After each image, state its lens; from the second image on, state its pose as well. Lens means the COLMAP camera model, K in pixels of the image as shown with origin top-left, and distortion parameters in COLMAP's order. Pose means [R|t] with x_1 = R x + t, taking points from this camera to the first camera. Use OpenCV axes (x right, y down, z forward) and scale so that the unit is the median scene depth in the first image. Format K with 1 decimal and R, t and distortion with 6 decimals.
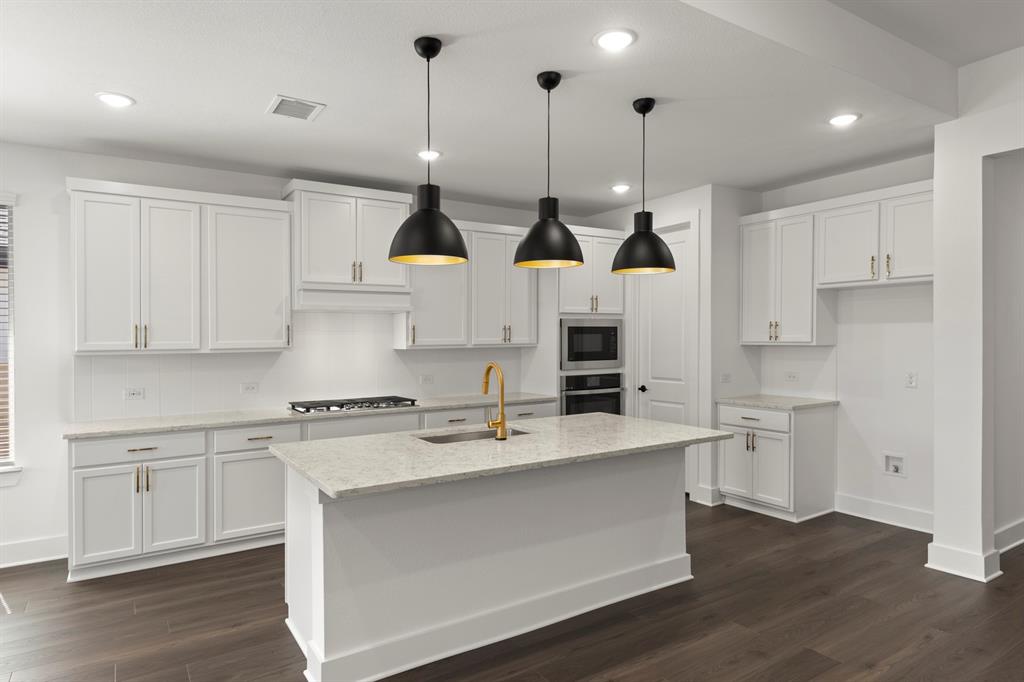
lens RADIAL K [[659.4, 0, 510.4], [0, 659.4, 326.1], [0, 0, 1]] dist [0.006196, -0.001549]
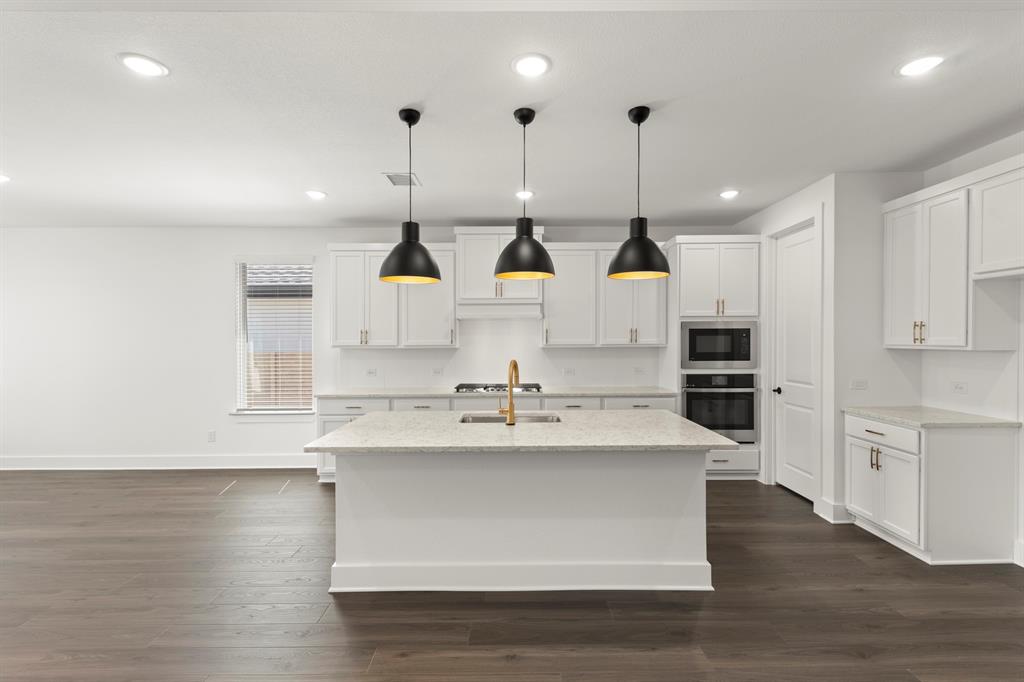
lens RADIAL K [[489.5, 0, 513.7], [0, 489.5, 328.8], [0, 0, 1]] dist [0.007636, -0.003701]
pose [[0.820769, -0.007098, -0.571216, 0.358173], [0.007190, 0.999972, -0.002095, 0.000232], [0.571215, -0.002388, 0.820797, 0.197235]]
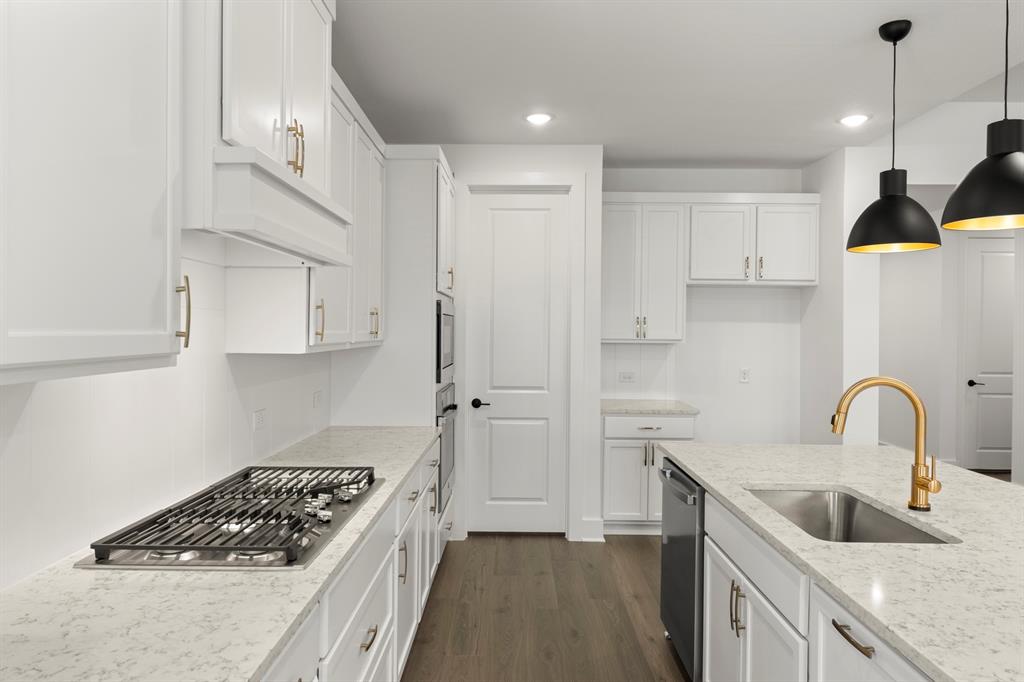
lens RADIAL K [[687.9, 0, 517.4], [0, 687.9, 332.6], [0, 0, 1]] dist [0.003164, -0.000437]
pose [[0.549920, 0.011672, 0.835136, -0.502748], [-0.029165, 0.999561, 0.005234, 0.015467], [-0.834708, -0.027235, 0.550018, 0.678611]]
